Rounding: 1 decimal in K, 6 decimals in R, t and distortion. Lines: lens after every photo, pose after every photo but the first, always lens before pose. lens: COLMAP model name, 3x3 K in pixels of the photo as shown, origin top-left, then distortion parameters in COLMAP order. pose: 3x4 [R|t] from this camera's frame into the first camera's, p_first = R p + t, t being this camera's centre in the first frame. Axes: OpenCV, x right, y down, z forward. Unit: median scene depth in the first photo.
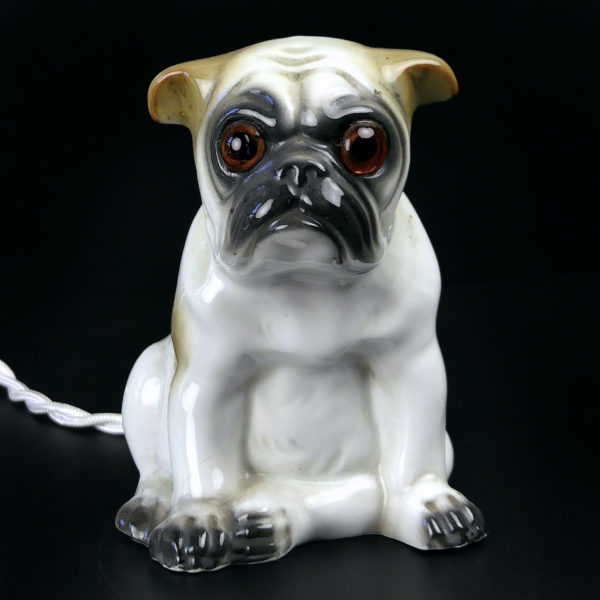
lens RADIAL K [[1603.5, 0, 299.8], [0, 1603.5, 299.3], [0, 0, 1]] dist [-0.021858, 0.197352]
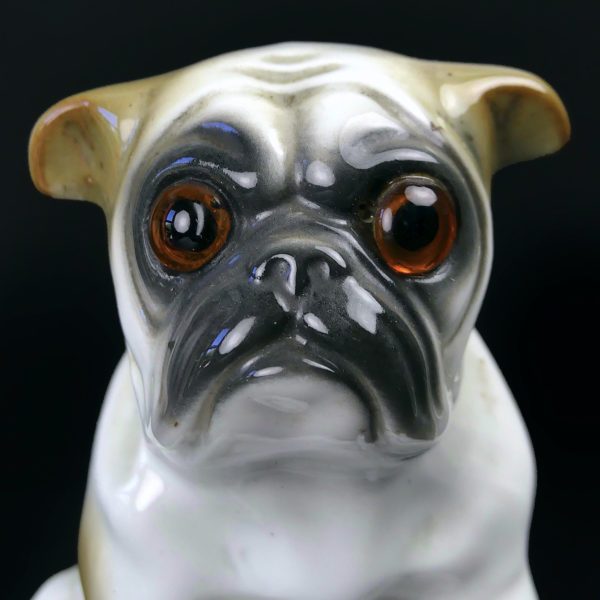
lens RADIAL K [[1603.5, 0, 299.8], [0, 1603.5, 299.3], [0, 0, 1]] dist [-0.021858, 0.197352]
pose [[0.999928, -0.005333, 0.010707, -0.004550], [0.006509, 0.993569, -0.113042, -0.008855], [-0.010036, 0.113103, 0.993533, 0.458693]]
